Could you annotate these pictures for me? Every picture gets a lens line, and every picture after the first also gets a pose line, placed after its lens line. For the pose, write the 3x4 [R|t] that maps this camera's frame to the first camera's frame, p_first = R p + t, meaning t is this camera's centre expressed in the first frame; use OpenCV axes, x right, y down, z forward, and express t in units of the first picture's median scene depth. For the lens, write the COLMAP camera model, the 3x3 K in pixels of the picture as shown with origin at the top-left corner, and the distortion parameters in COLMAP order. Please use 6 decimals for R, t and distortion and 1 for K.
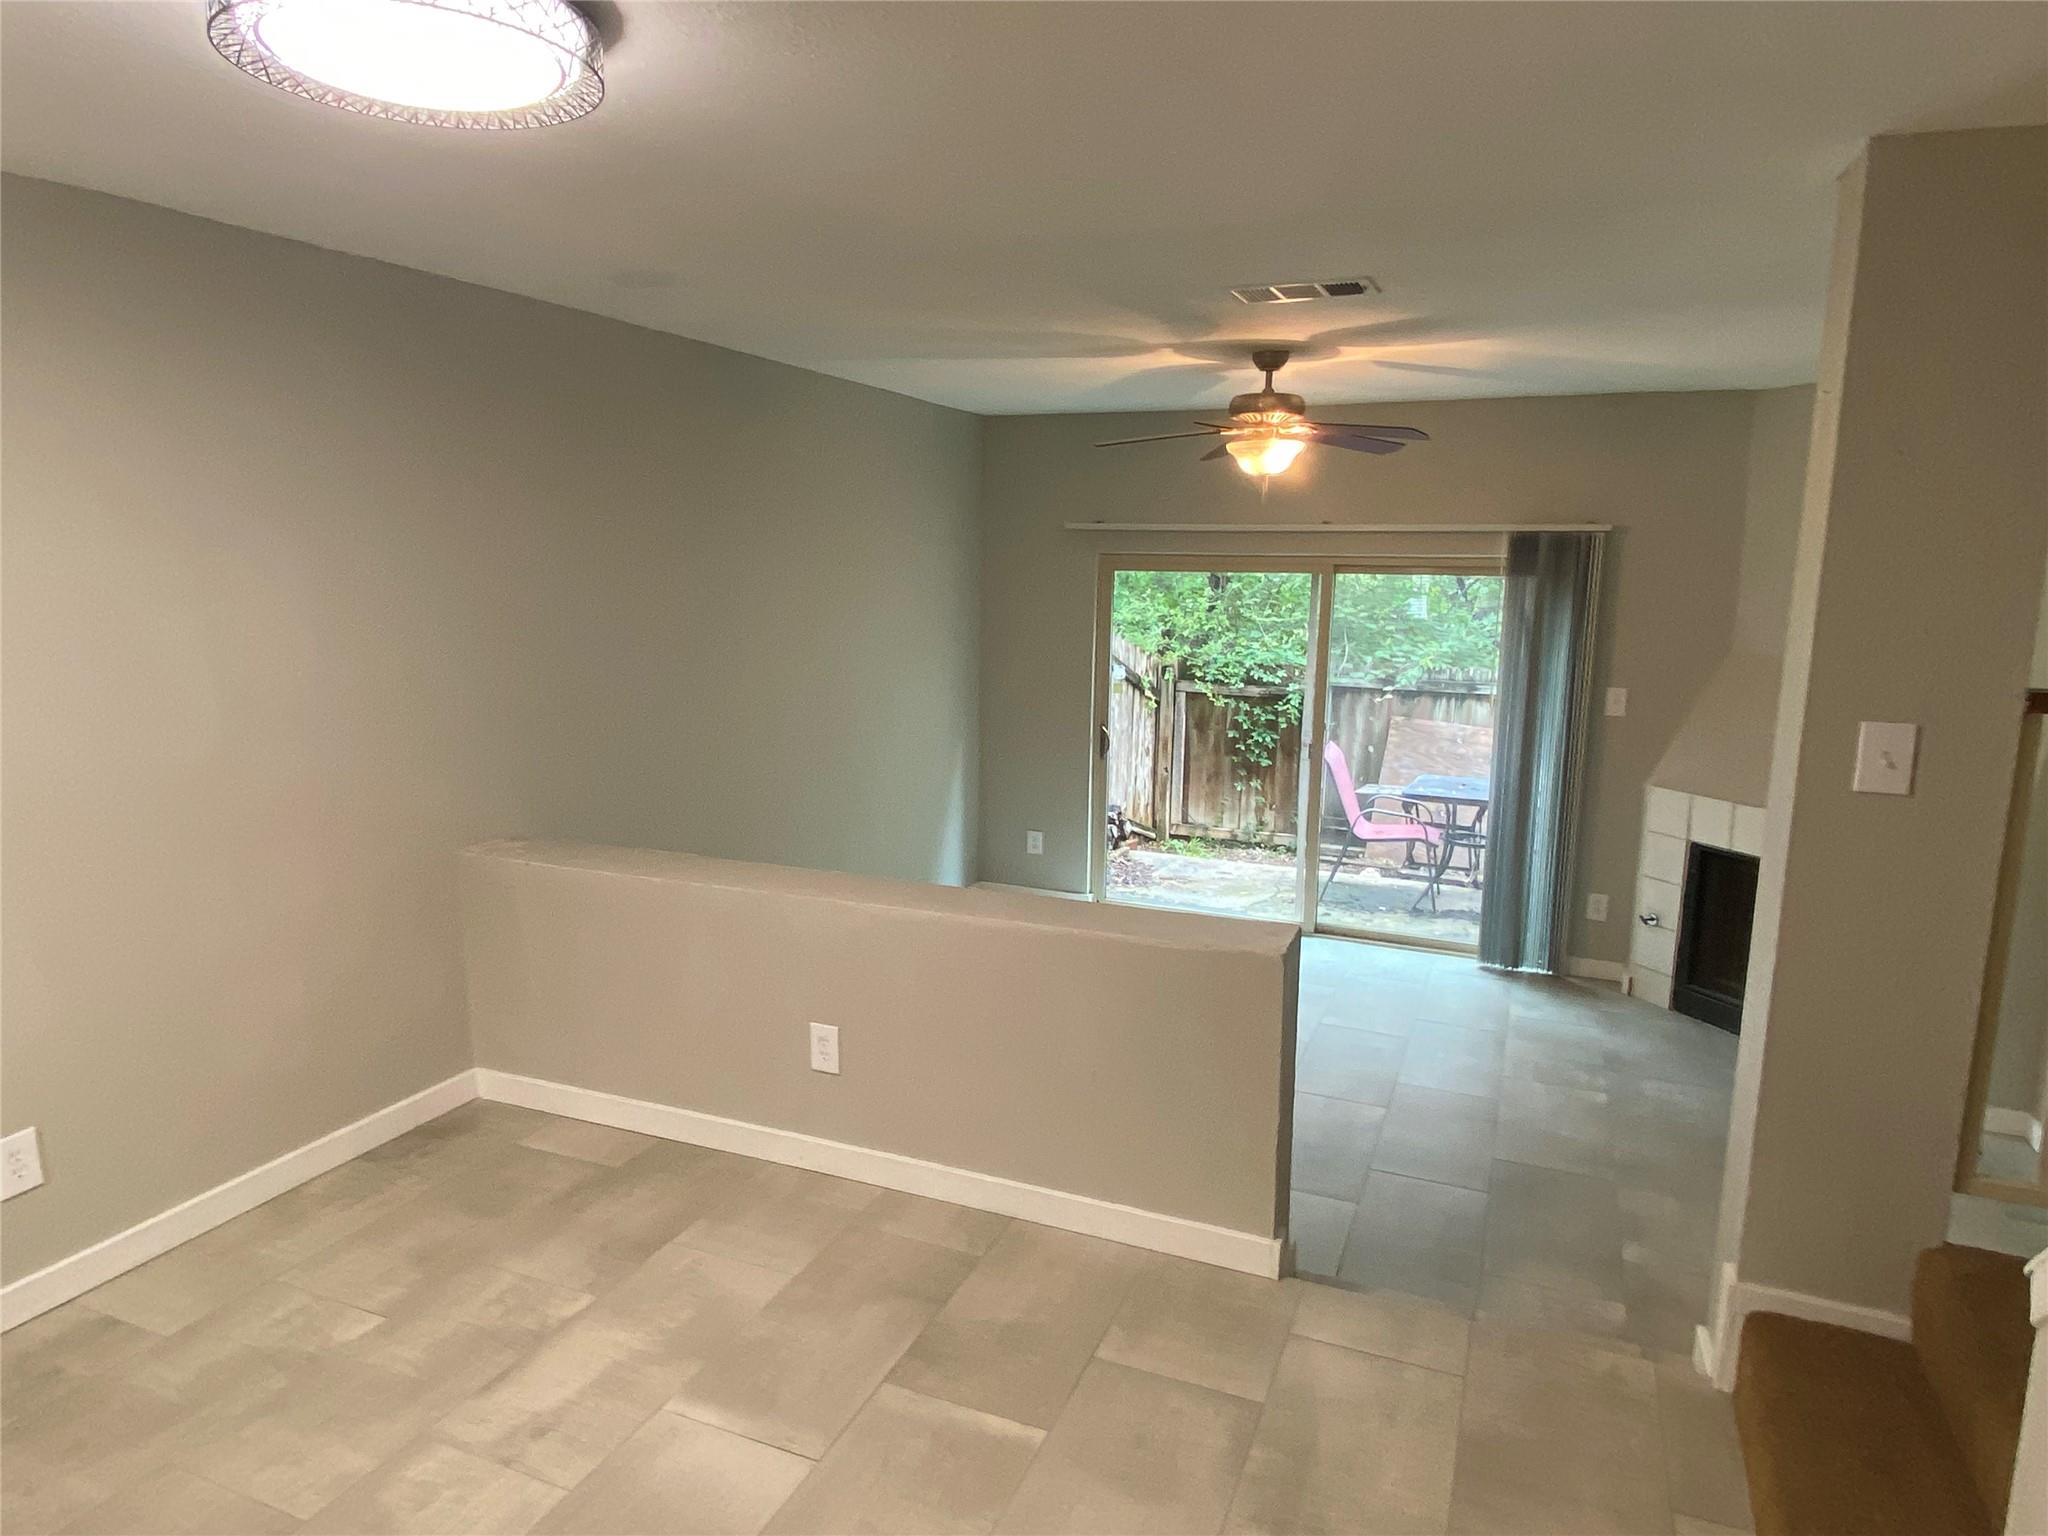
lens RADIAL K [[1262.6, 0, 1015.6], [0, 1262.6, 759.4], [0, 0, 1]] dist [0.032925, -0.029343]
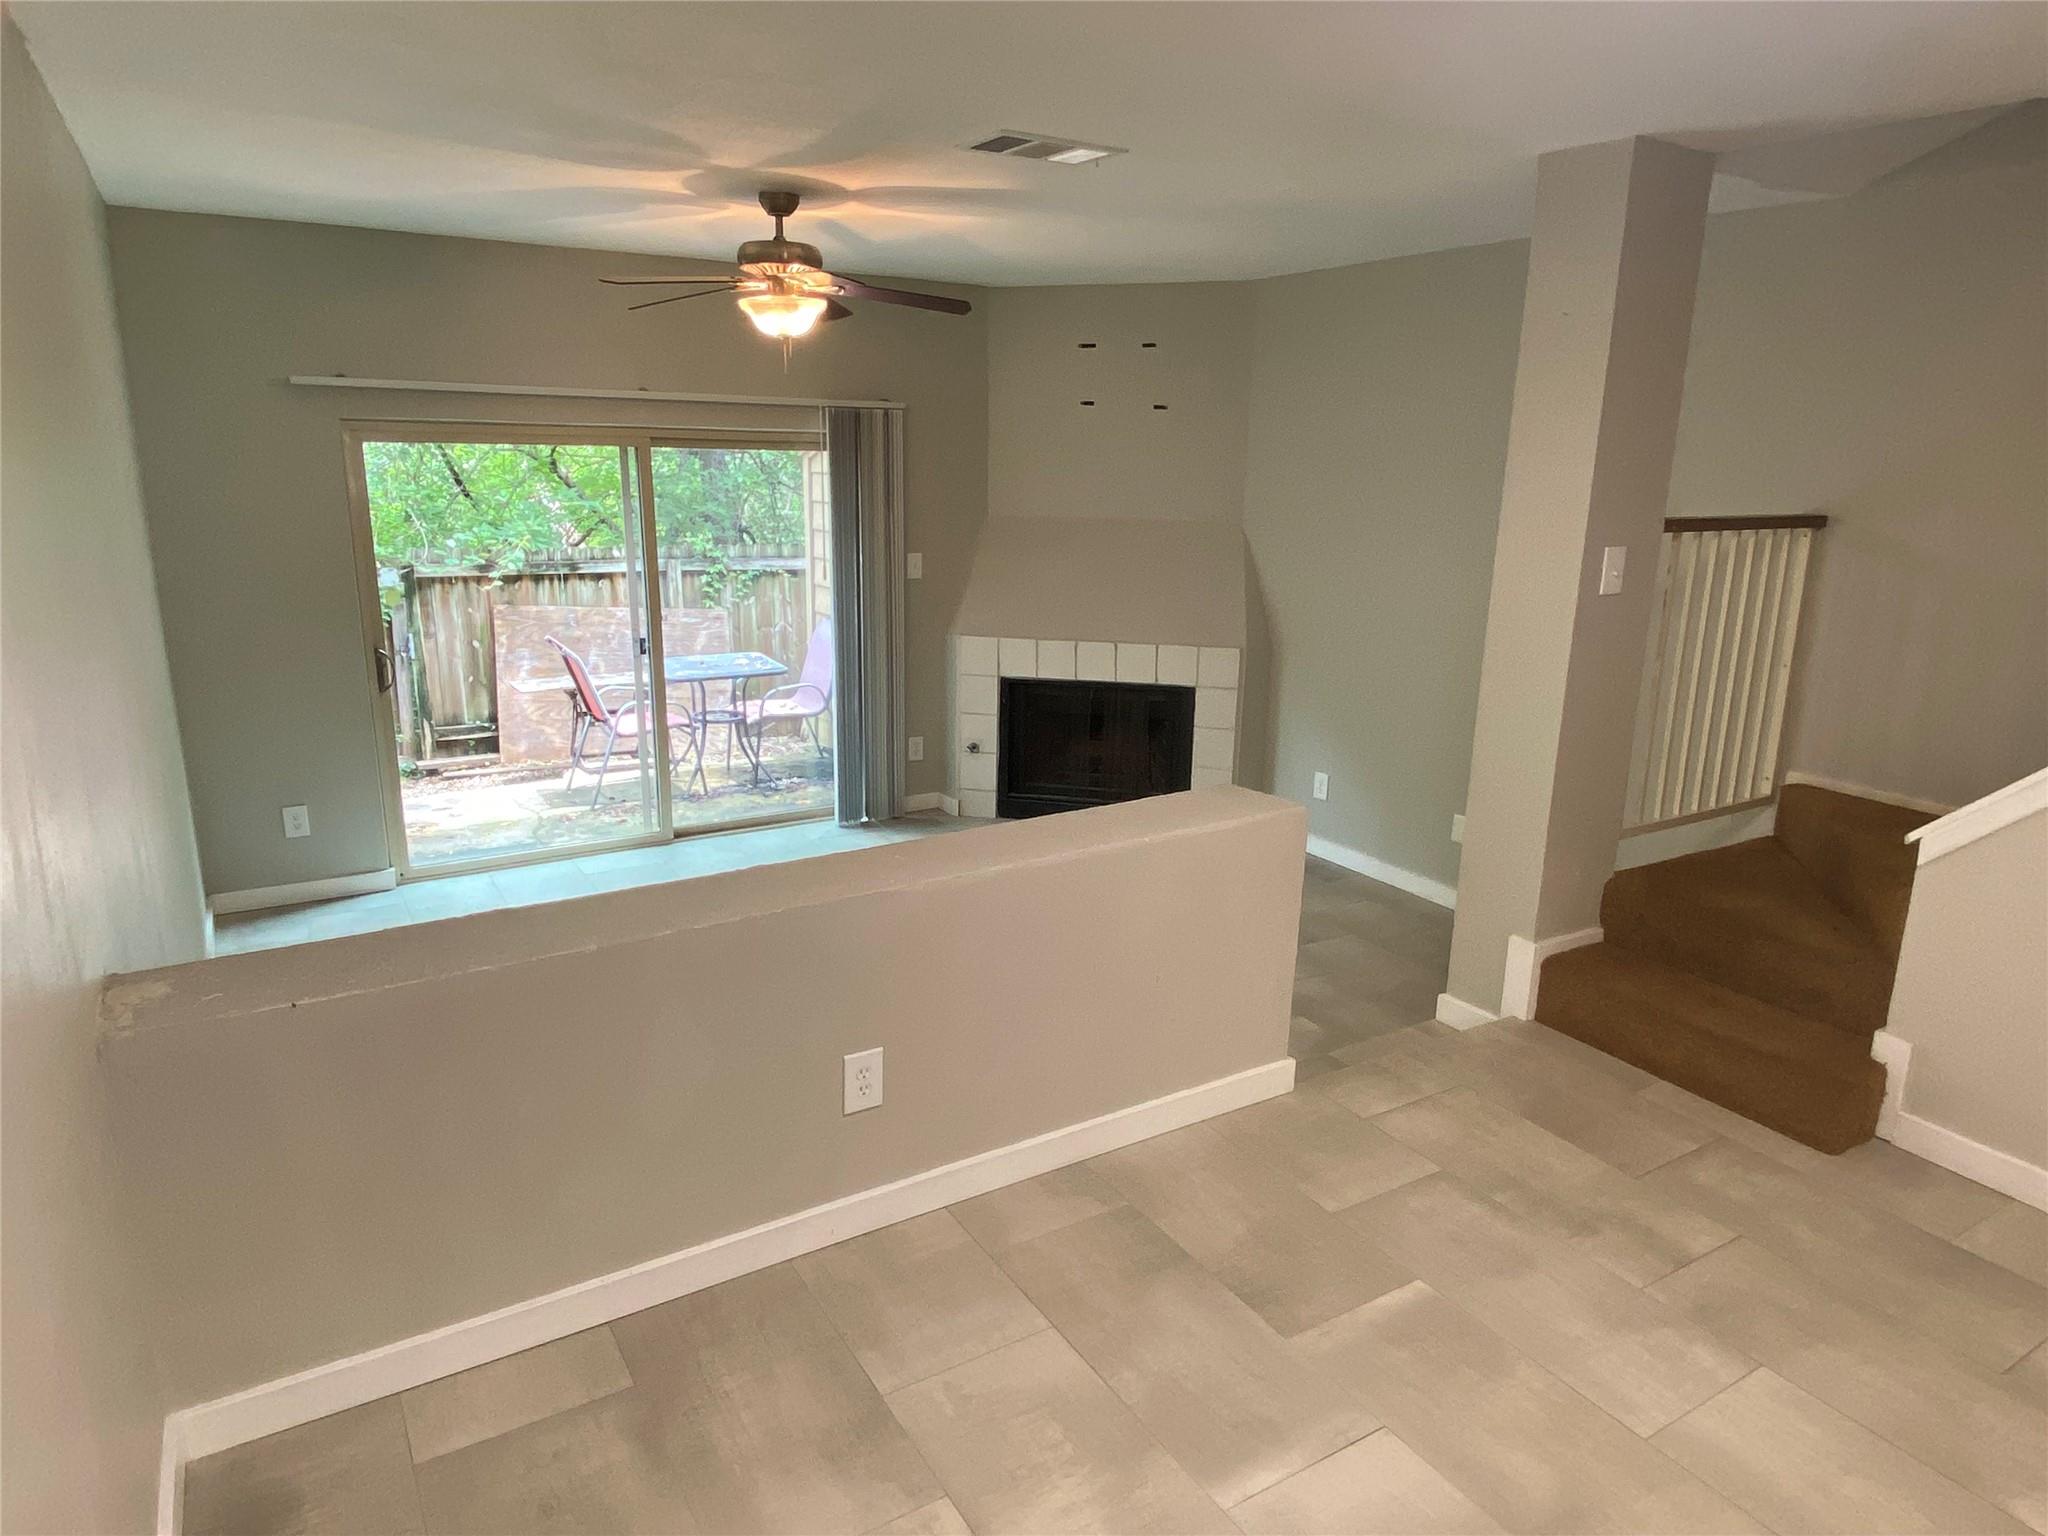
lens RADIAL K [[1262.6, 0, 1016.1], [0, 1262.6, 765.2], [0, 0, 1]] dist [0.032925, -0.029343]
pose [[0.586903, -0.205632, 0.783110, -0.472649], [0.123424, 0.978629, 0.164471, -0.054594], [-0.800195, 0.000126, 0.599740, 0.328363]]
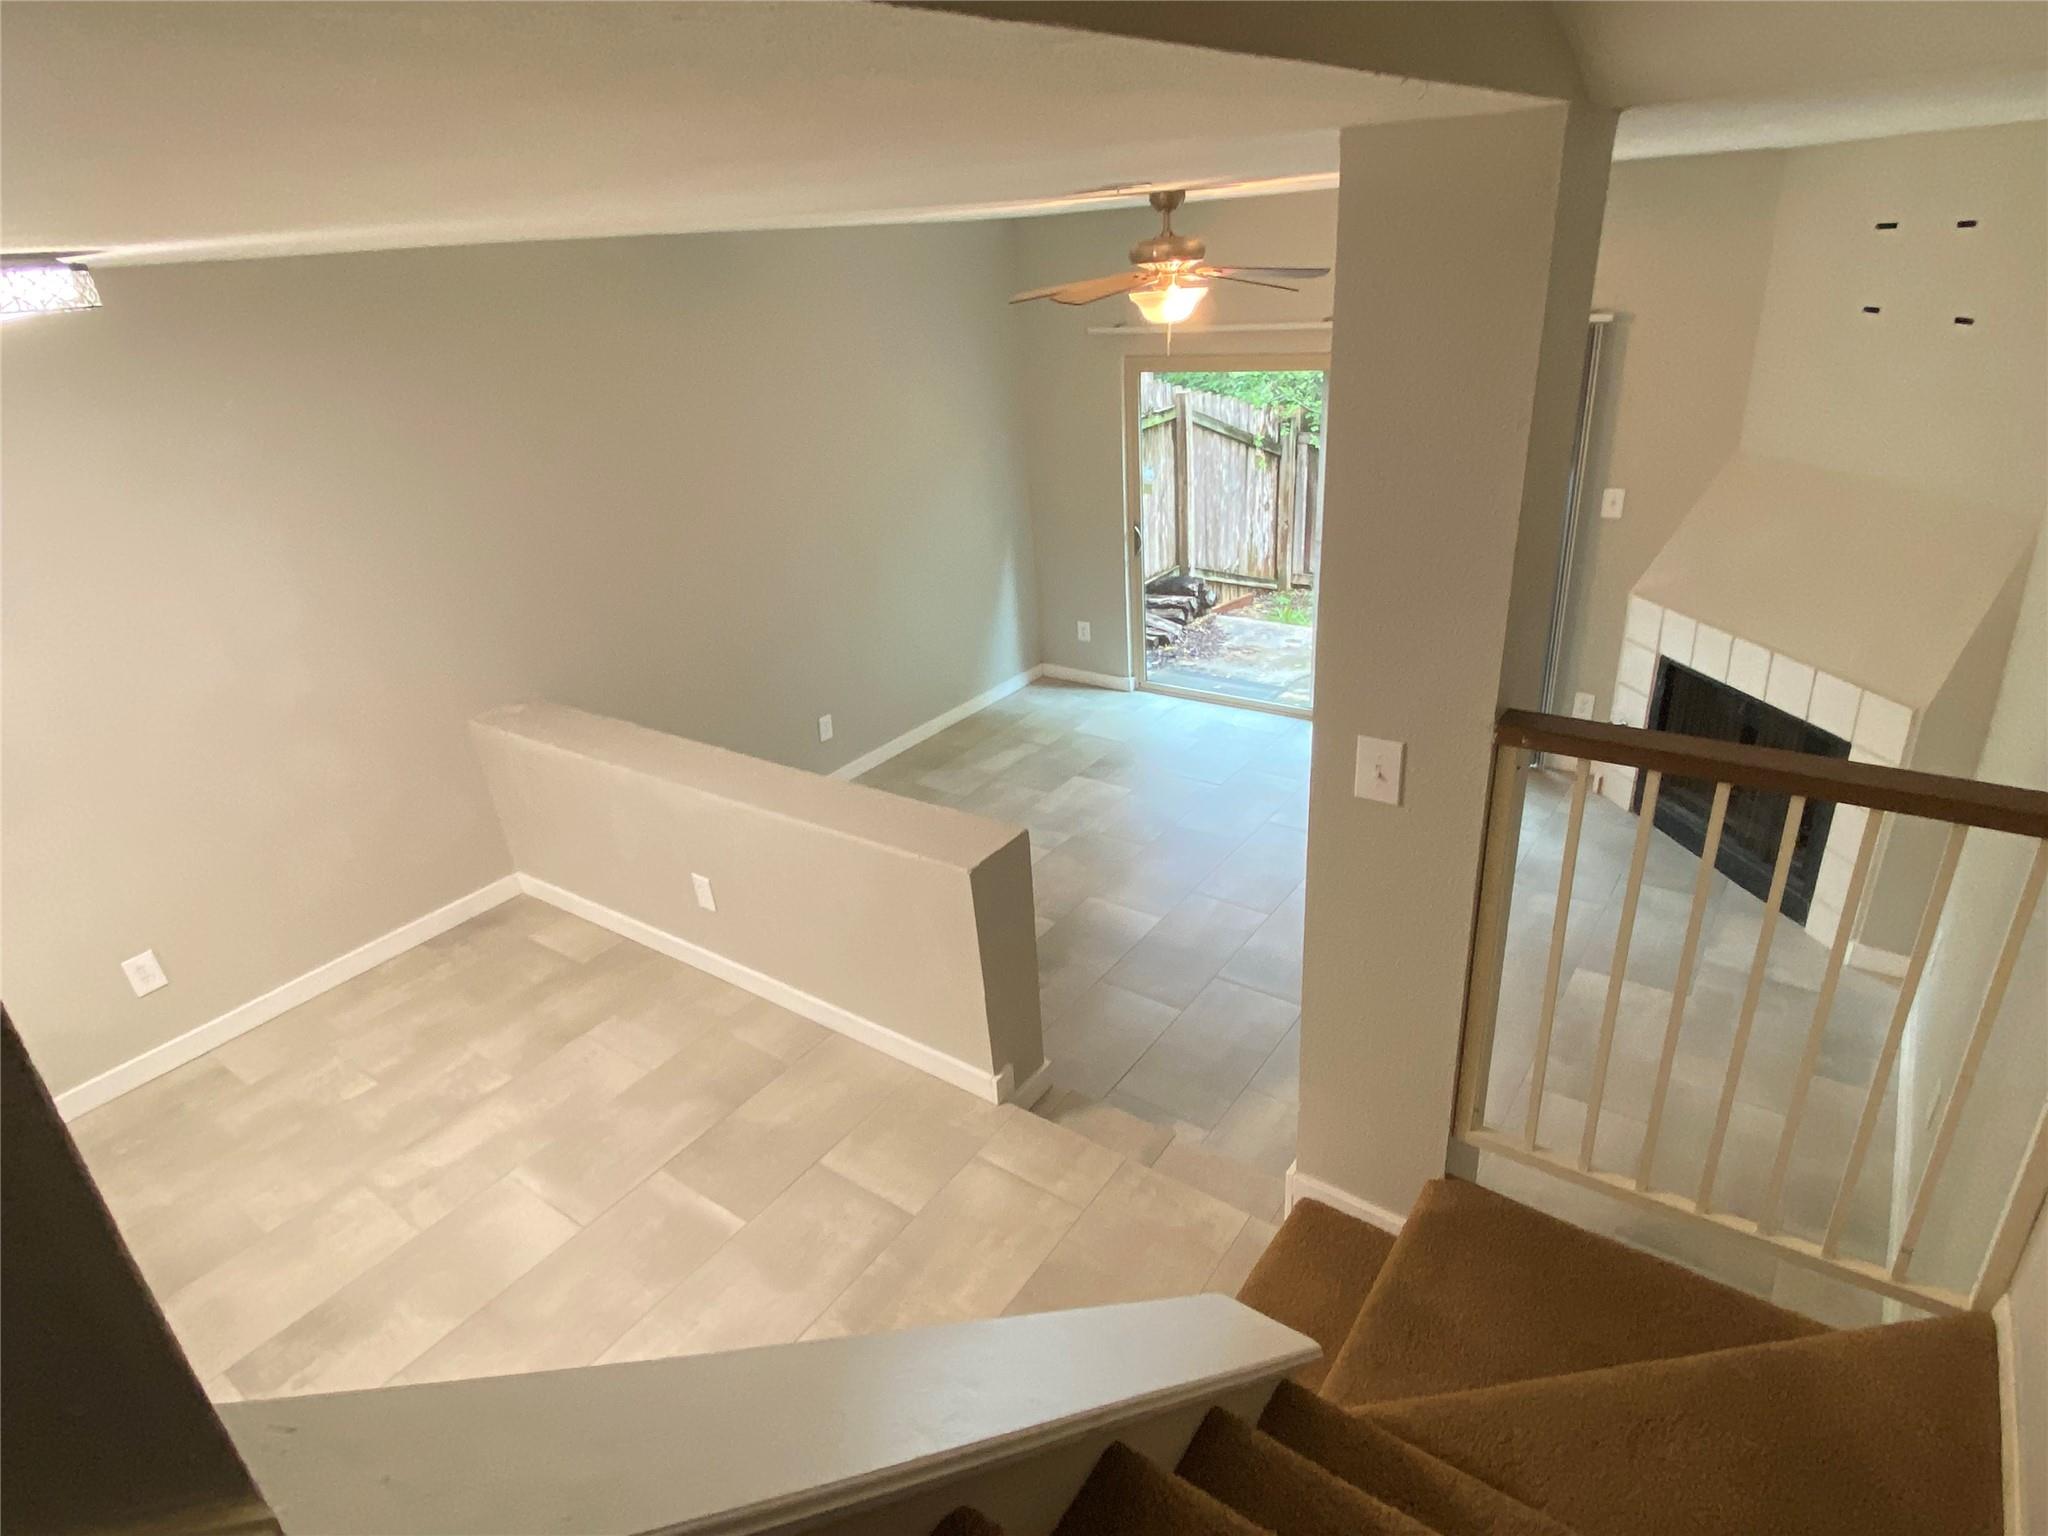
lens RADIAL K [[1132.5, 0, 1016.8], [0, 1132.5, 756.4], [0, 0, 1]] dist [0.017282, -0.001295]
pose [[0.969701, 0.017821, -0.243644, 0.306400], [0.046778, 0.965336, 0.256784, -0.129568], [0.239774, -0.260401, 0.935254, 0.032412]]
